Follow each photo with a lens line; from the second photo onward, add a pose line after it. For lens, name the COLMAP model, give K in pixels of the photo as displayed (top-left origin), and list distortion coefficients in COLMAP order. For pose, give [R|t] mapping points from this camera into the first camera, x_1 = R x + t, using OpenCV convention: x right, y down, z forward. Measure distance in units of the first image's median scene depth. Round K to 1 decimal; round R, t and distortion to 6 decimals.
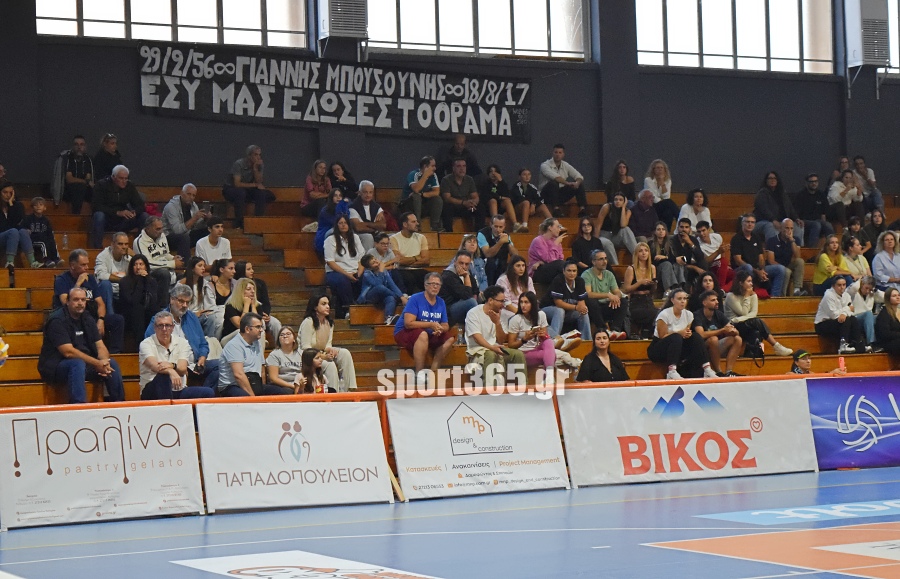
lens RADIAL K [[2034.1, 0, 453.0], [0, 2034.1, 290.1], [0, 0, 1]] dist [0.064585, 0.275210]
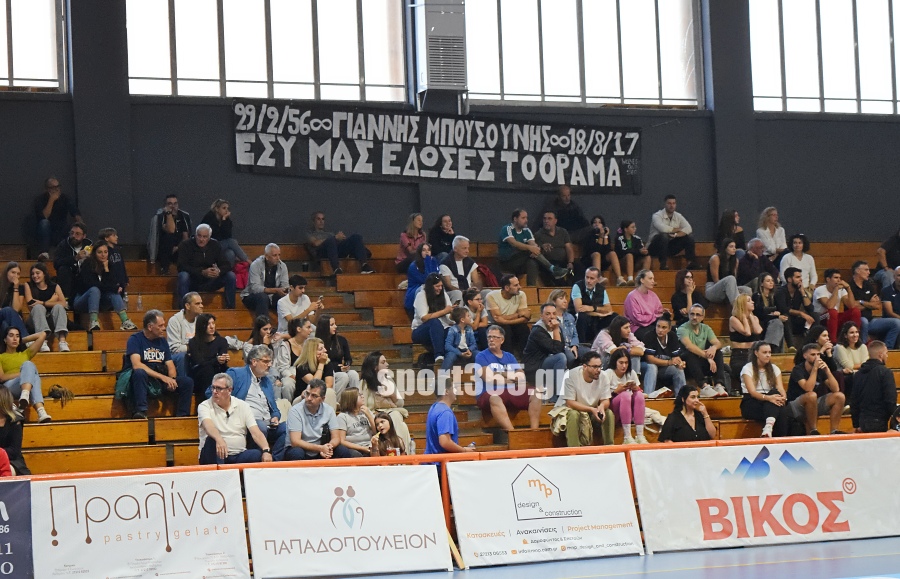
lens RADIAL K [[2034.1, 0, 453.0], [0, 2034.1, 290.1], [0, 0, 1]] dist [0.064585, 0.275210]
pose [[0.995550, -0.014774, -0.093067, 0.042059], [0.012295, 0.999556, -0.027154, -0.001073], [0.093427, 0.025889, 0.995289, 0.027540]]
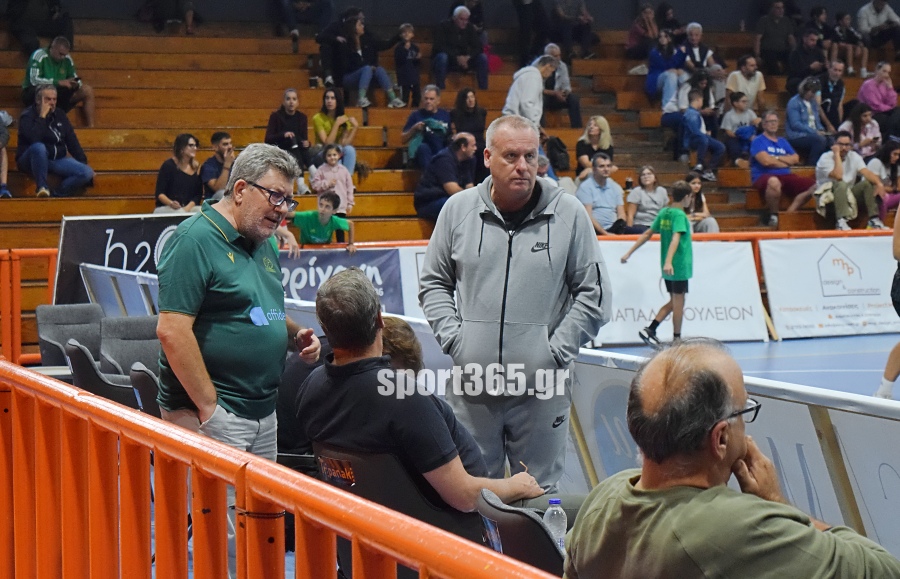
lens RADIAL K [[2034.1, 0, 453.0], [0, 2034.1, 290.1], [0, 0, 1]] dist [0.064585, 0.275210]
pose [[0.995517, 0.020168, -0.092409, -0.062312], [-0.013082, 0.996972, 0.076653, 0.001777], [0.093675, -0.075100, 0.992766, -0.017832]]
